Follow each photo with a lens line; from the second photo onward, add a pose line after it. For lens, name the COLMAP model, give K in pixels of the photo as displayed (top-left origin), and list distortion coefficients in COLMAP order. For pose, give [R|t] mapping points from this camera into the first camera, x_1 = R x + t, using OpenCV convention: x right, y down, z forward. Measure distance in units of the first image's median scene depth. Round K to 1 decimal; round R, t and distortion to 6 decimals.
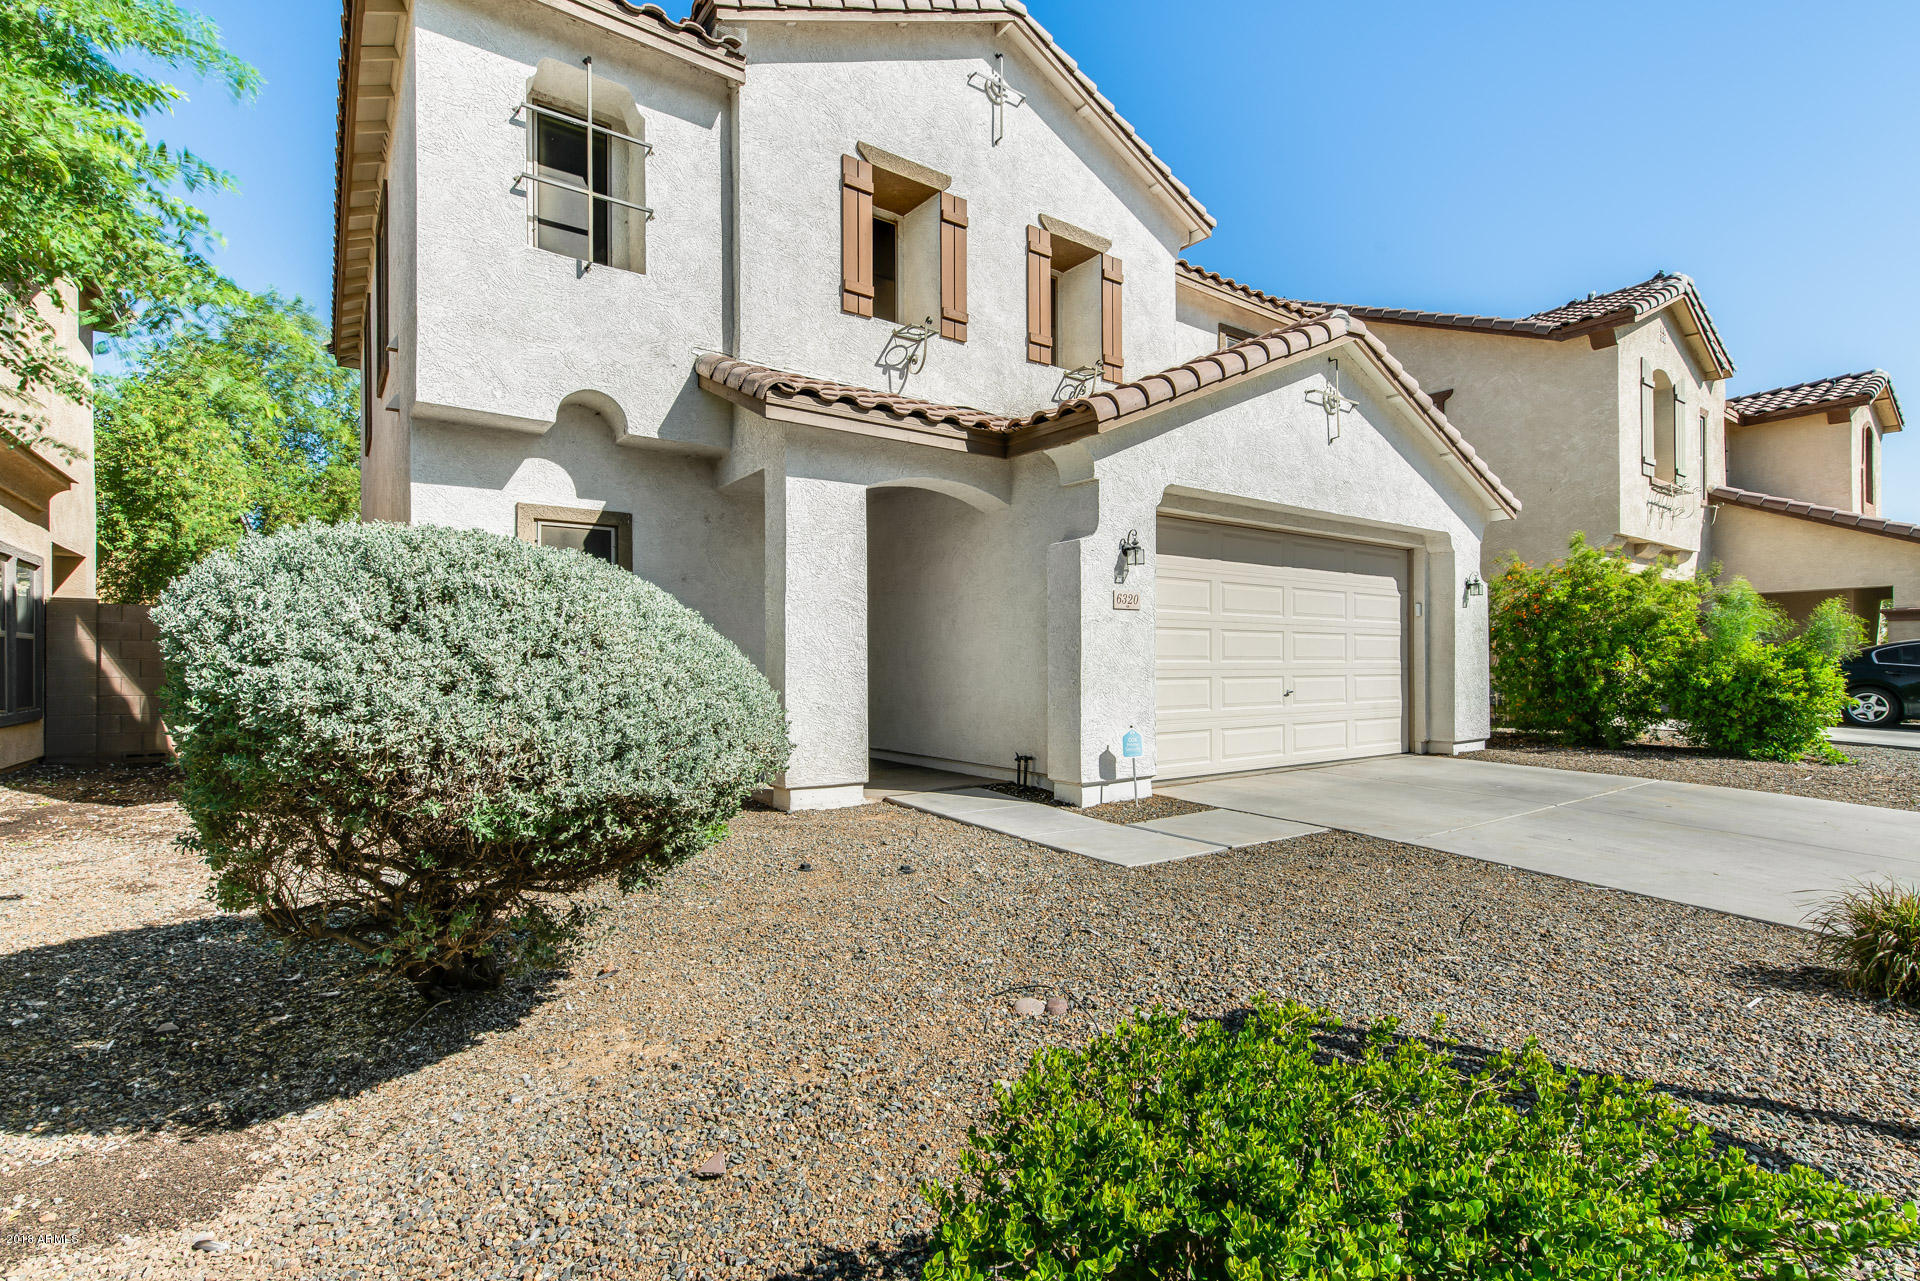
lens RADIAL K [[890.1, 0, 964.7], [0, 890.1, 658.4], [0, 0, 1]] dist [0.001987, 0.000614]
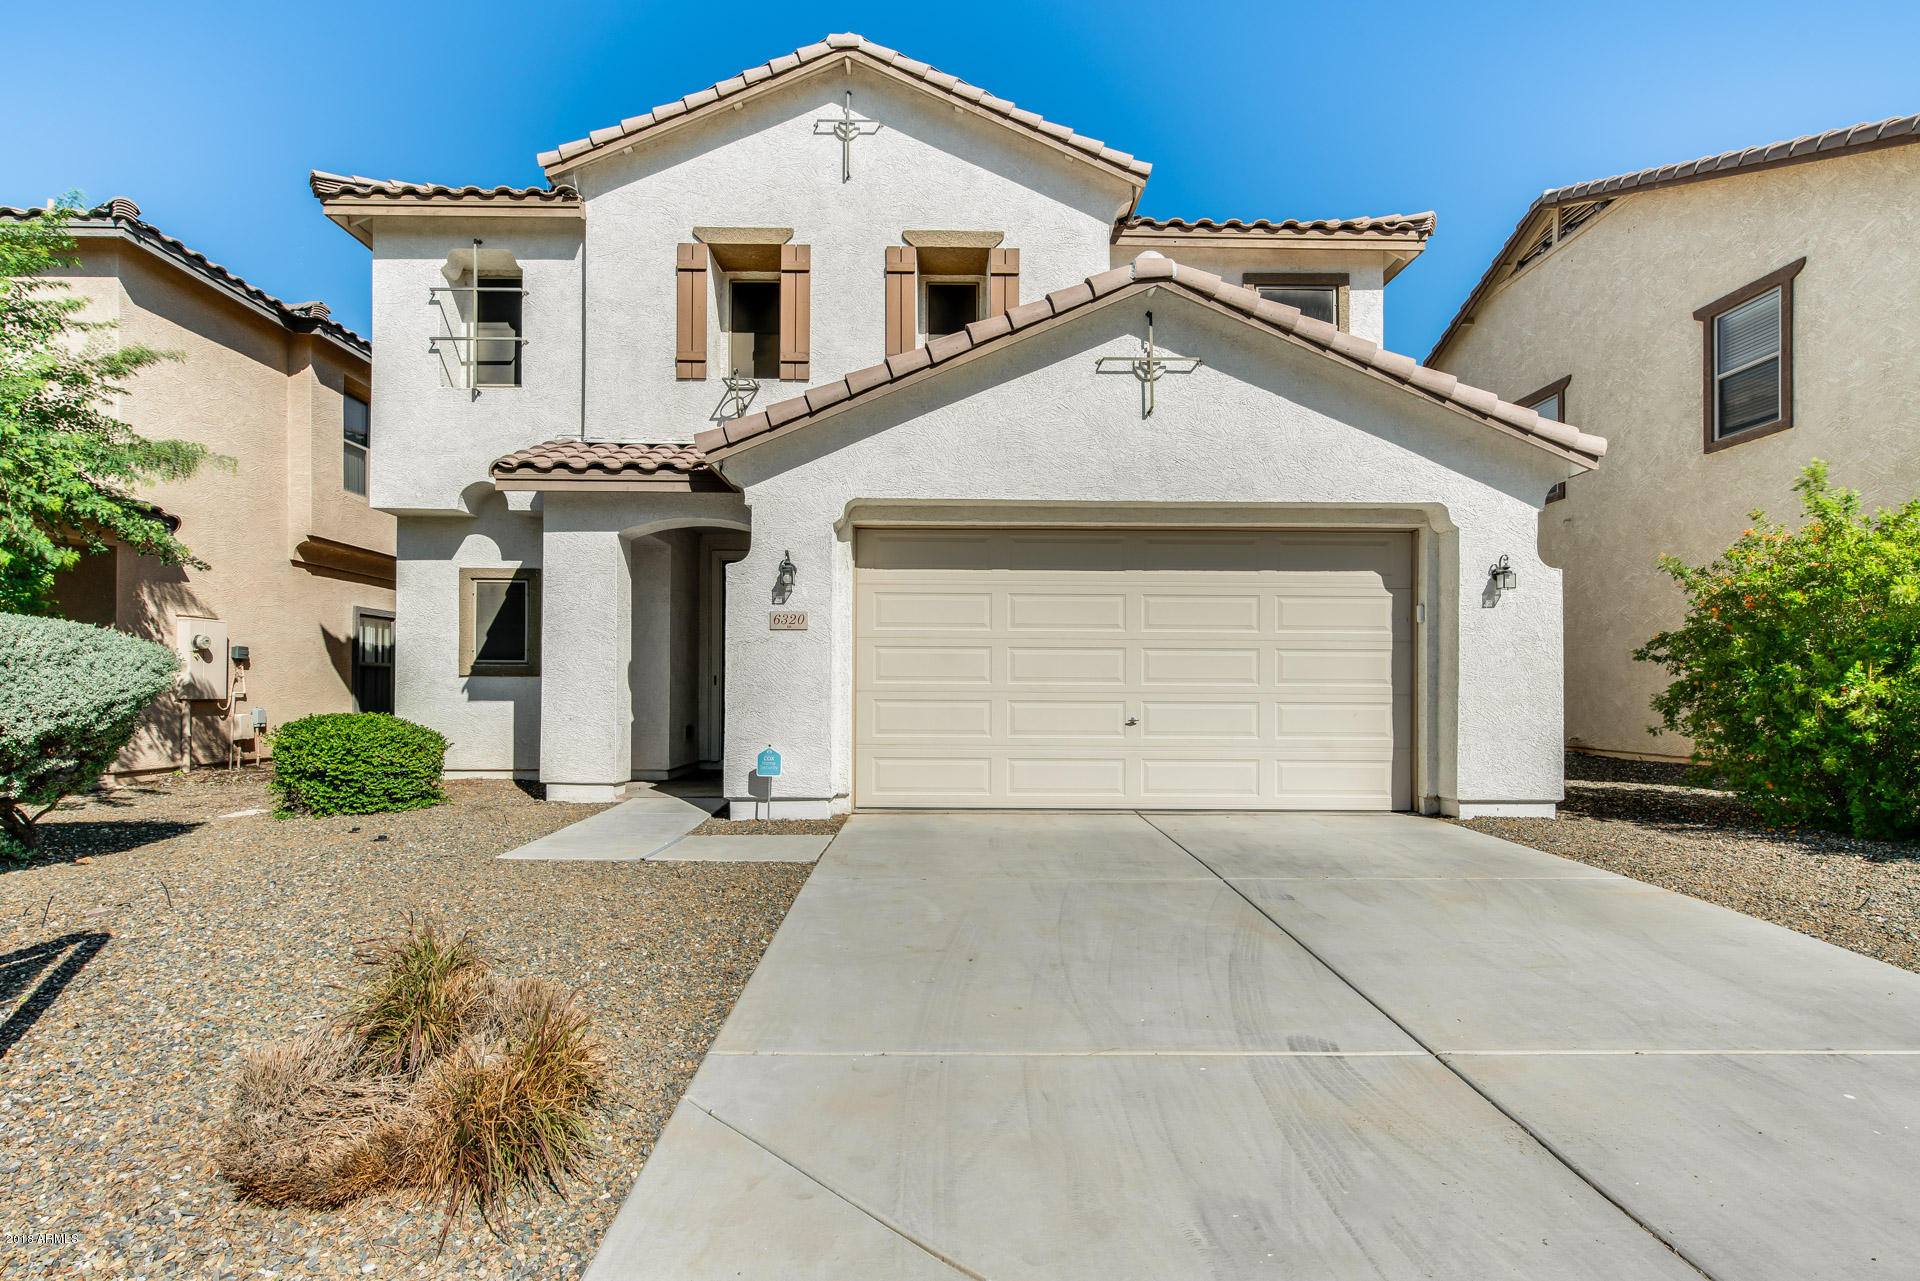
lens RADIAL K [[914.9, 0, 958.6], [0, 914.9, 683.5], [0, 0, 1]] dist [0.003336, 0.000172]
pose [[0.815134, 0.001183, -0.579271, 0.784013], [-0.003898, 0.999986, -0.003442, 0.007243], [0.579260, 0.005063, 0.815127, 0.225190]]
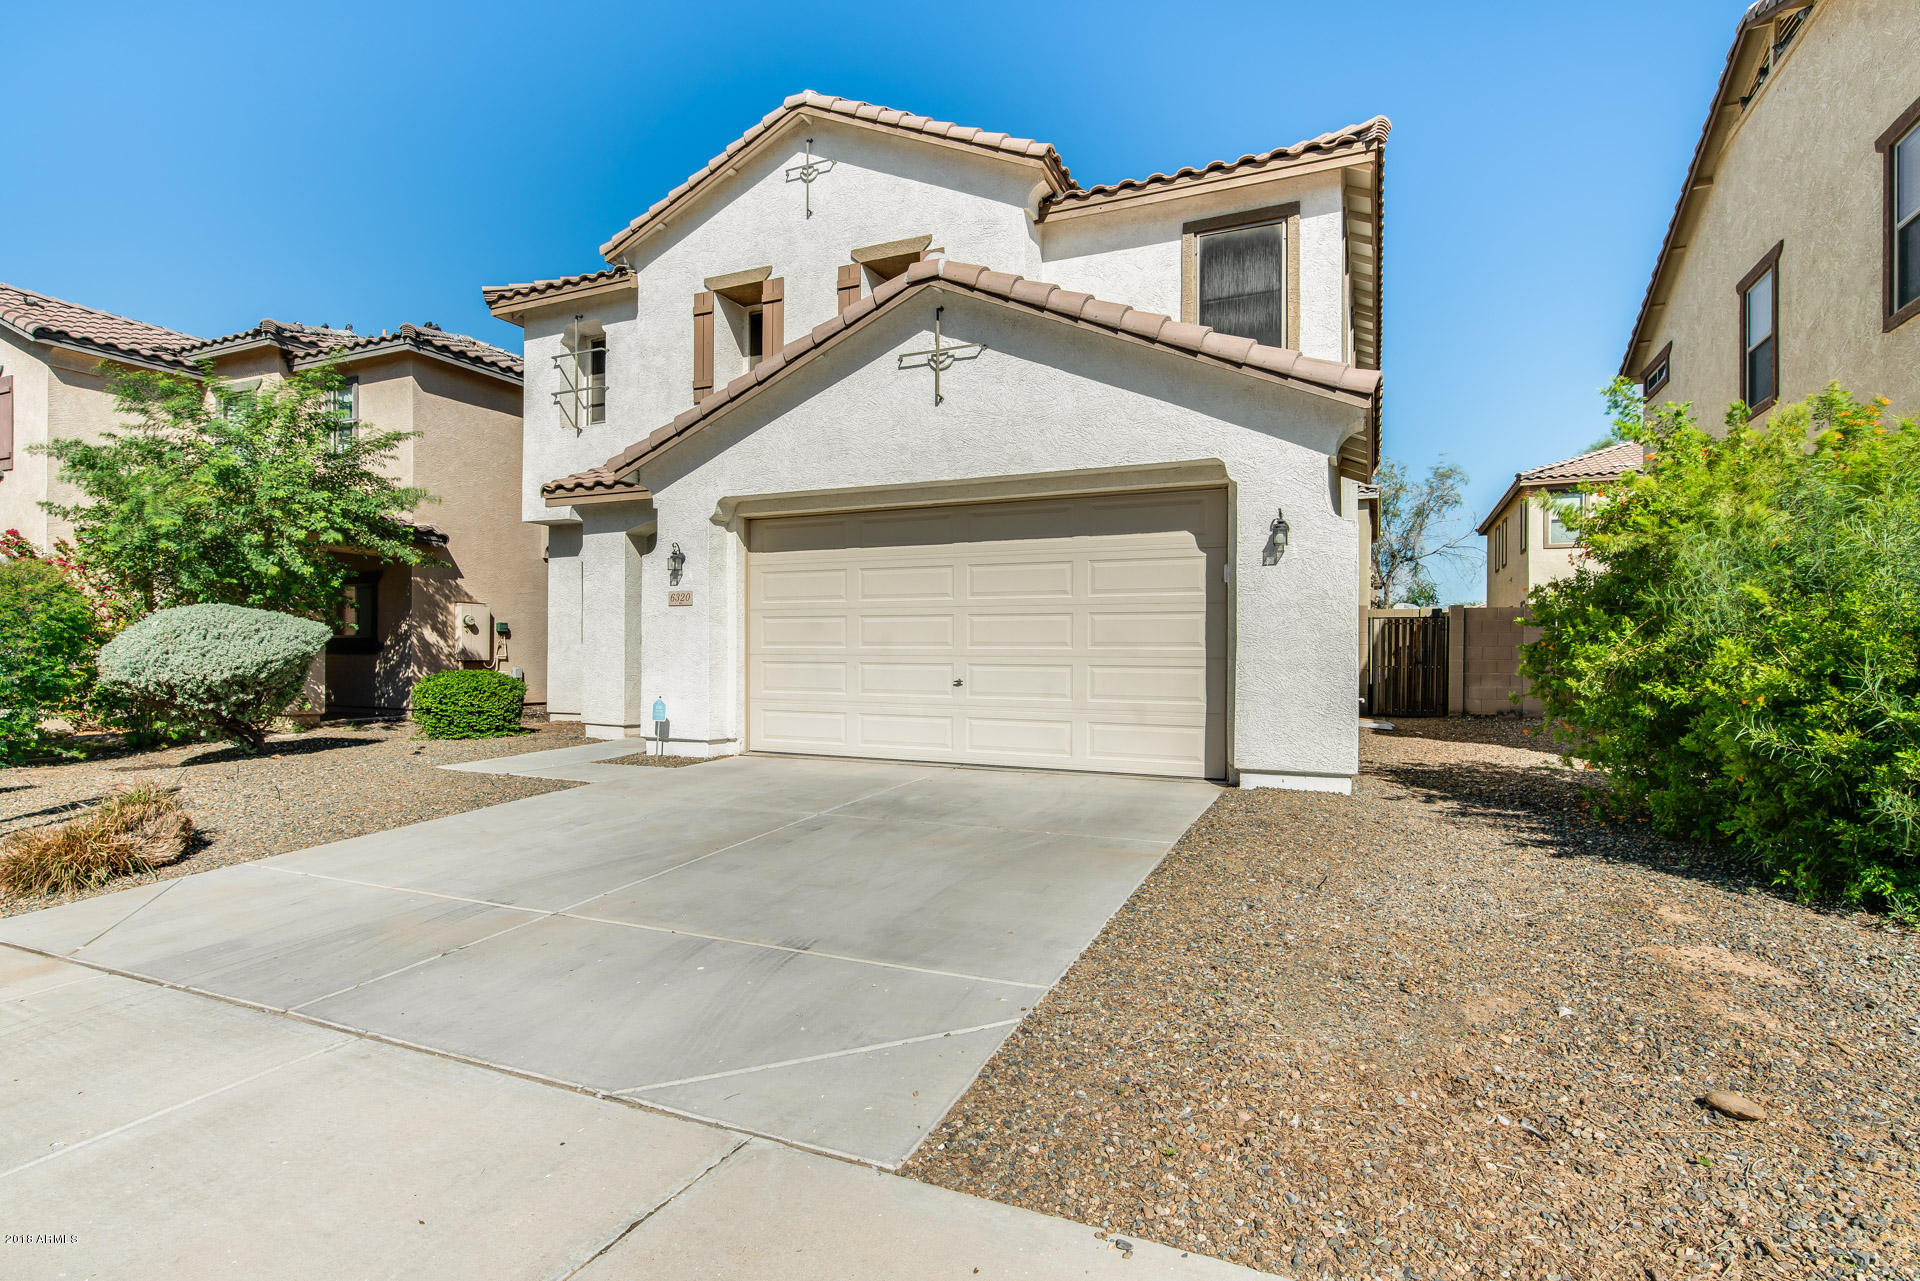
lens RADIAL K [[945.7, 0, 952.5], [0, 945.7, 651.7], [0, 0, 1]] dist [0.003259, 0.000414]
pose [[0.488950, 0.002499, -0.872308, 1.291191], [-0.002049, 0.999996, 0.001716, 0.006342], [0.872309, 0.000948, 0.488953, 0.568891]]
